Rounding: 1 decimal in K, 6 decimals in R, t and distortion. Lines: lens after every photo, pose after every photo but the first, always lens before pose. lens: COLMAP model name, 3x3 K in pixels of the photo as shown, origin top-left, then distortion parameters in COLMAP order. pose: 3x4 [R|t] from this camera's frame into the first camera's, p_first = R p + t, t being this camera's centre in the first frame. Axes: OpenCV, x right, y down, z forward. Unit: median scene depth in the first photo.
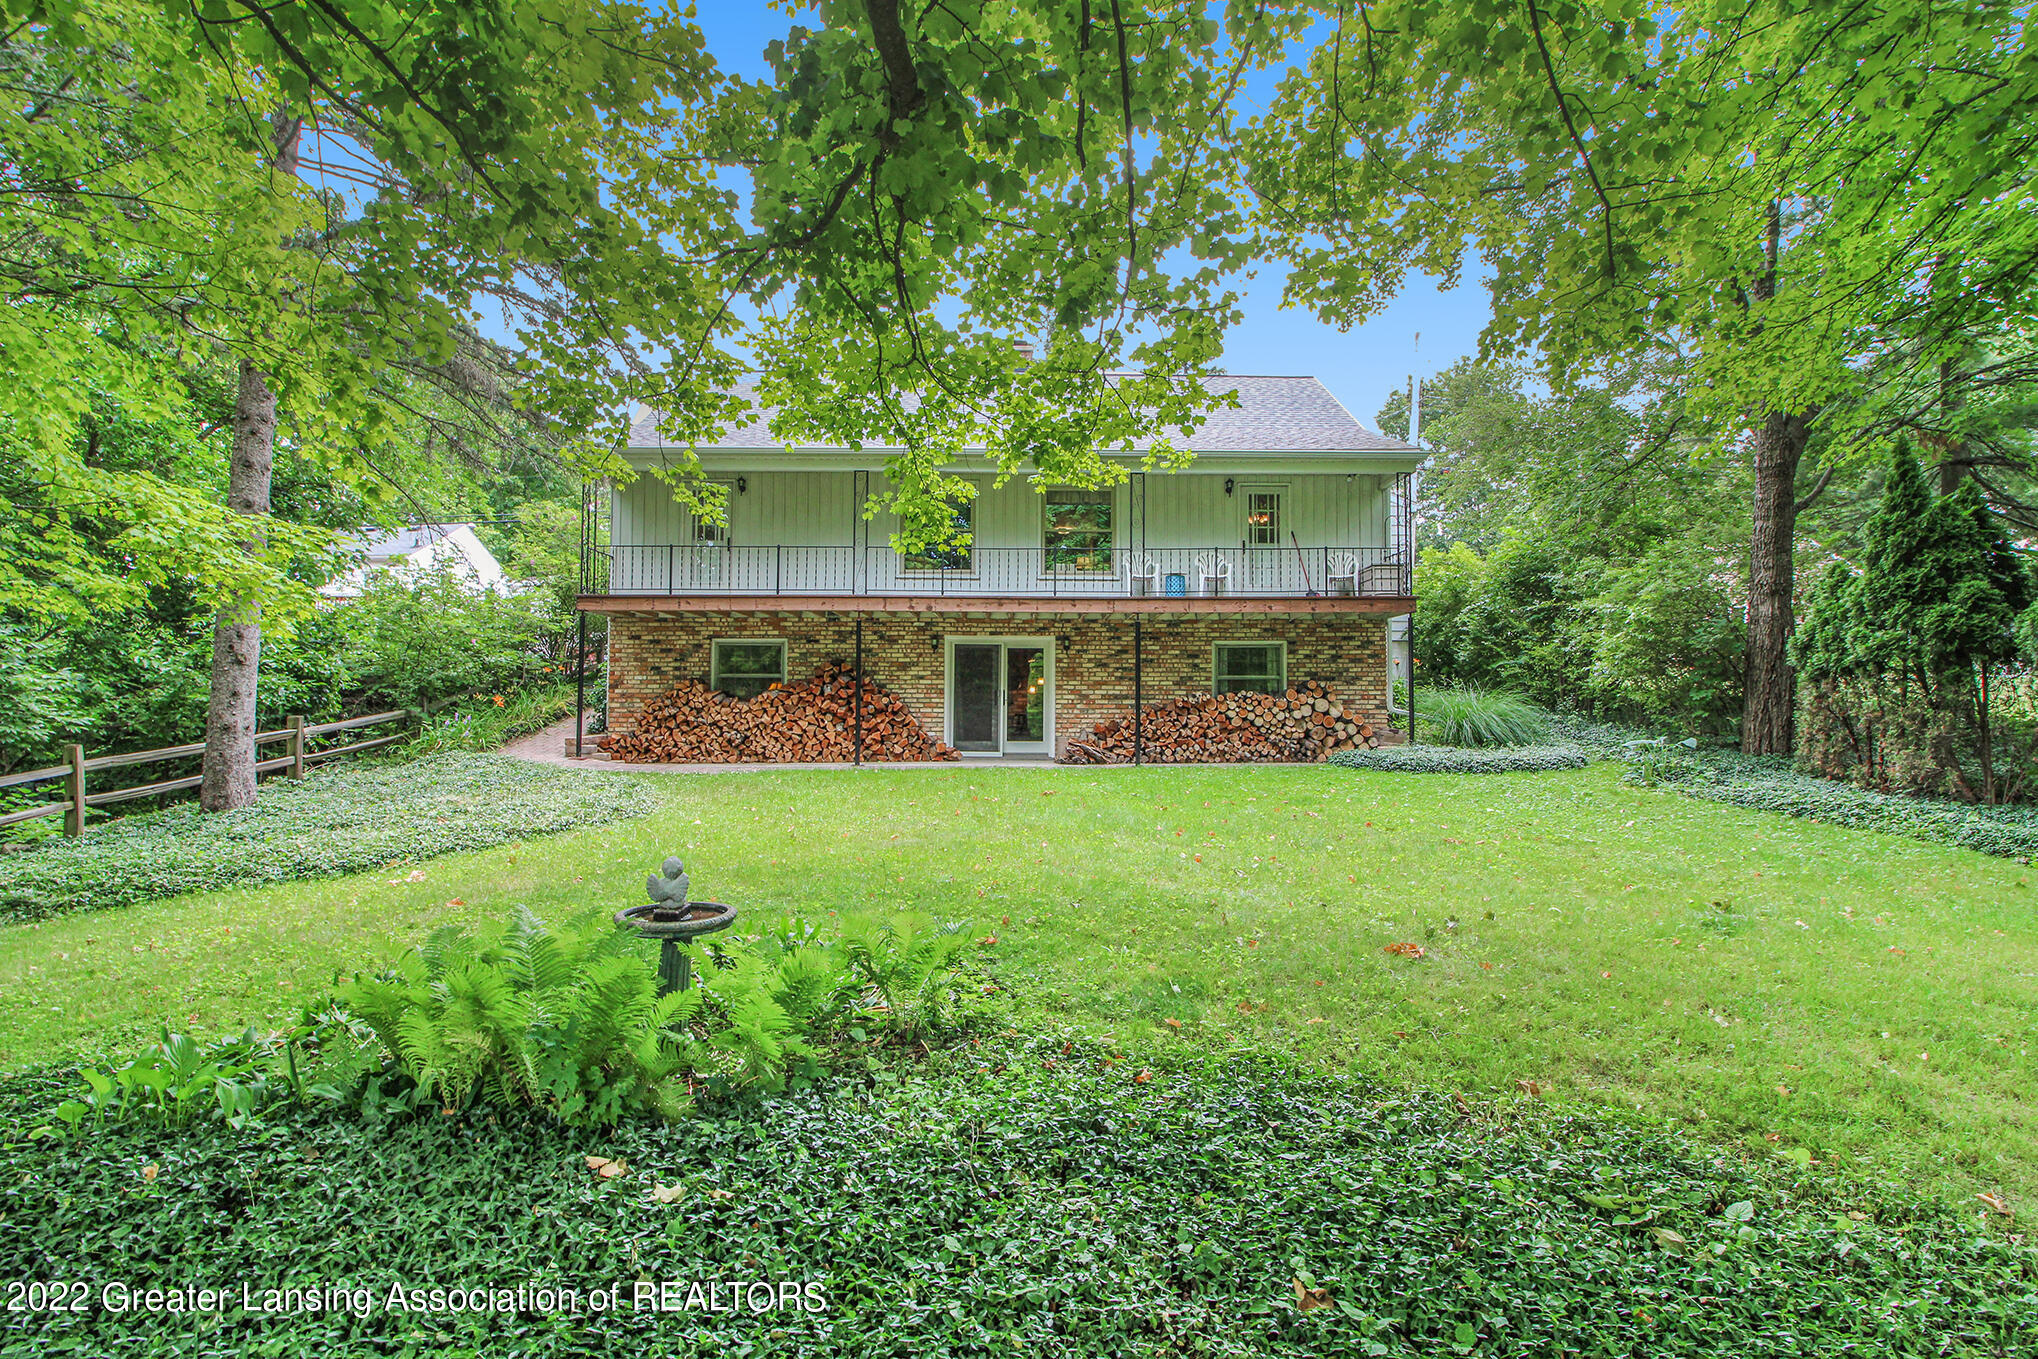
lens RADIAL K [[984.3, 0, 1019.0], [0, 984.3, 679.5], [0, 0, 1]] dist [-0.001813, -0.000039]
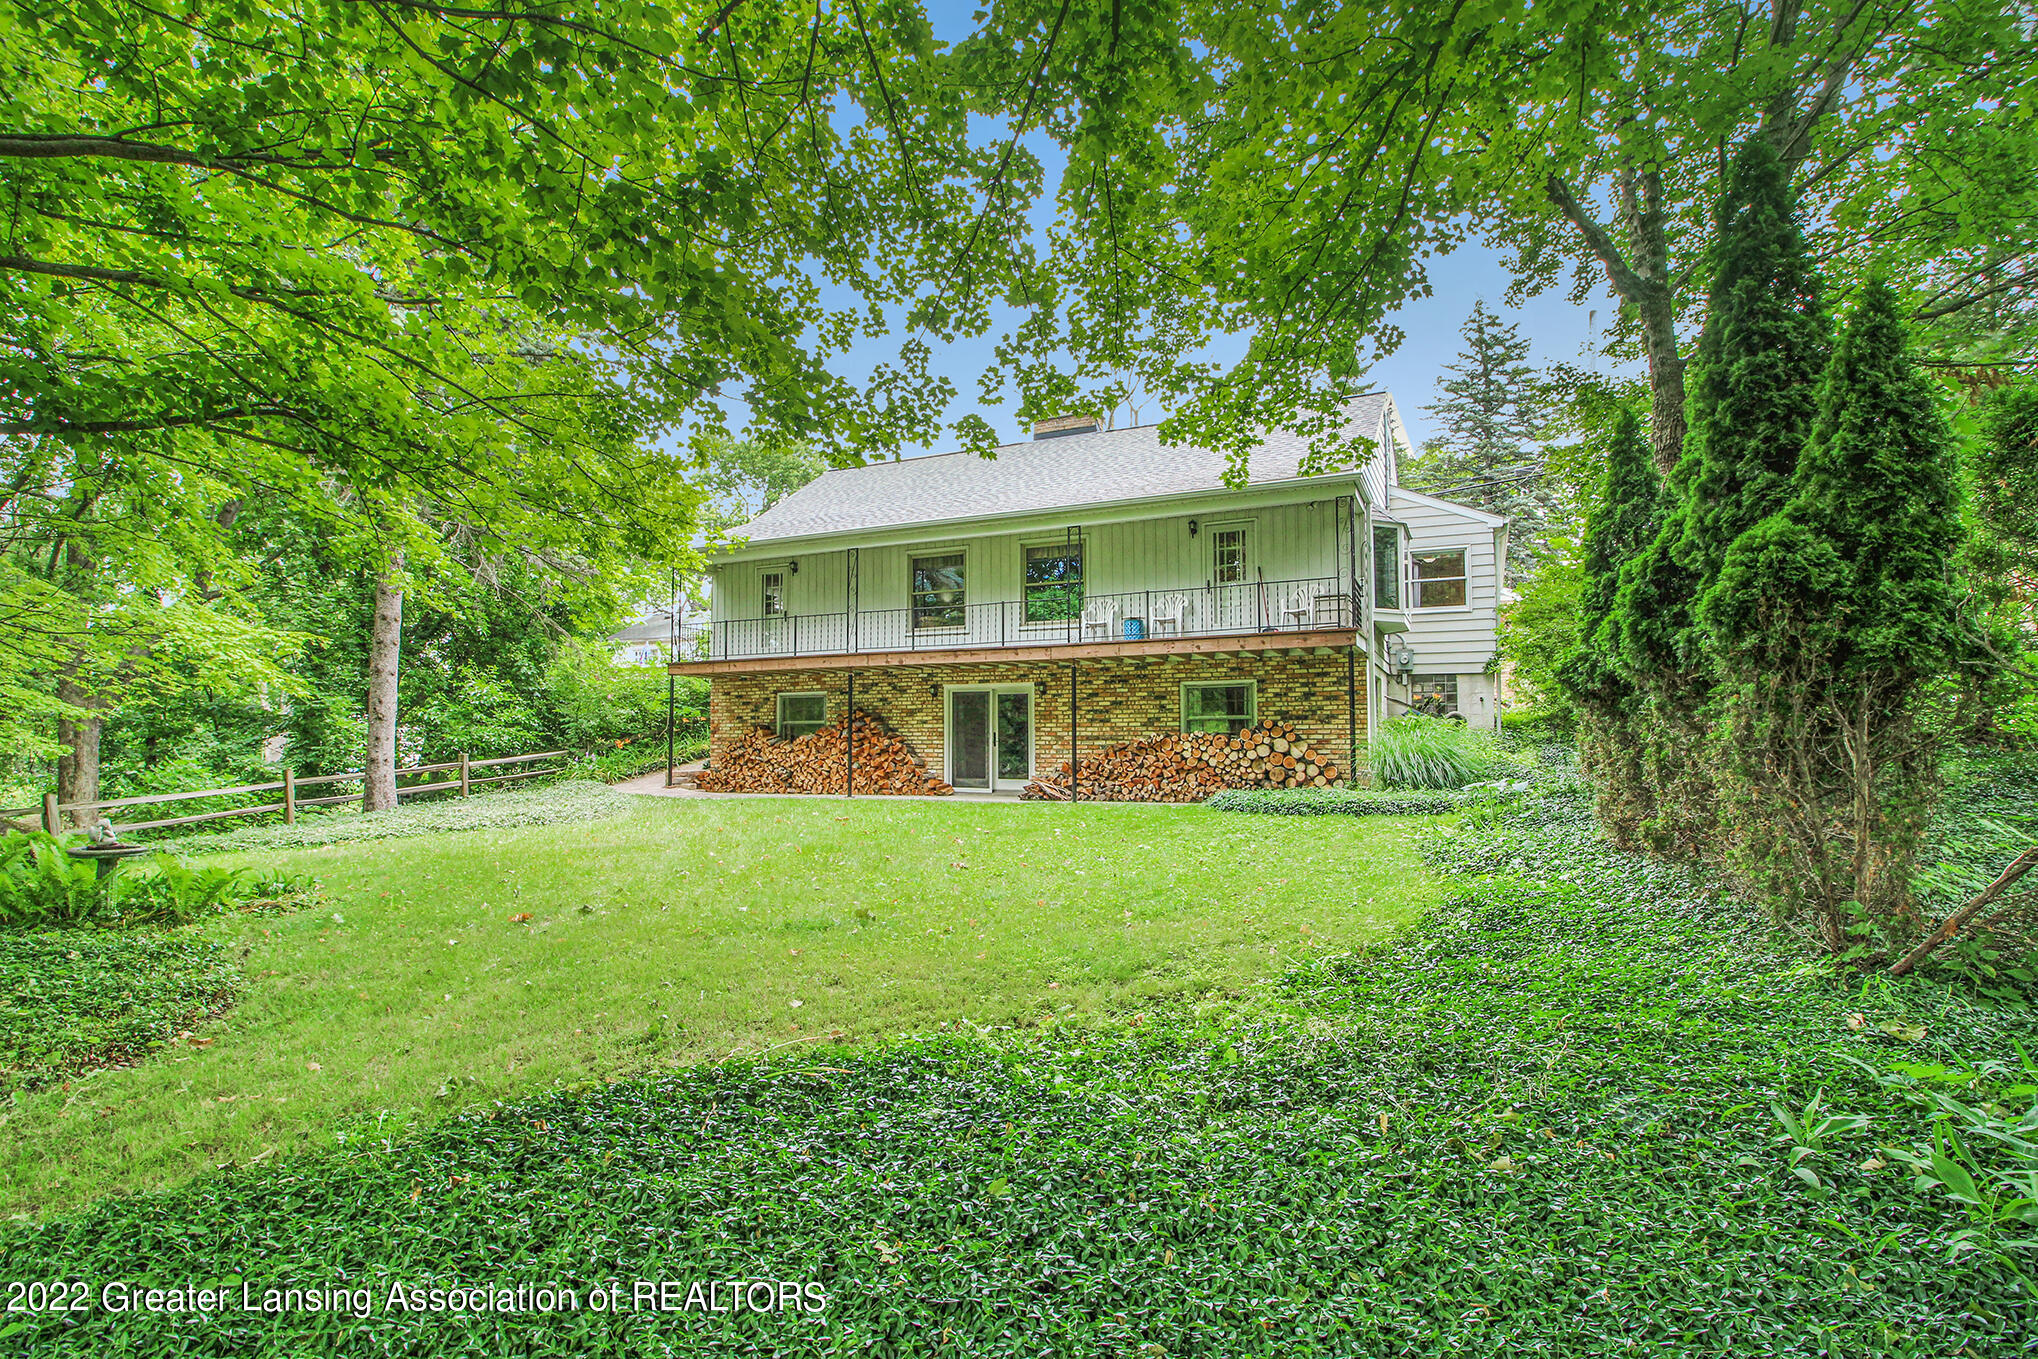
lens RADIAL K [[984.3, 0, 1019.0], [0, 984.3, 679.5], [0, 0, 1]] dist [-0.001813, -0.000039]
pose [[0.899002, -0.032027, -0.436772, 0.500960], [0.012307, 0.998776, -0.047906, 0.004912], [0.437771, 0.037692, 0.898296, 0.019759]]
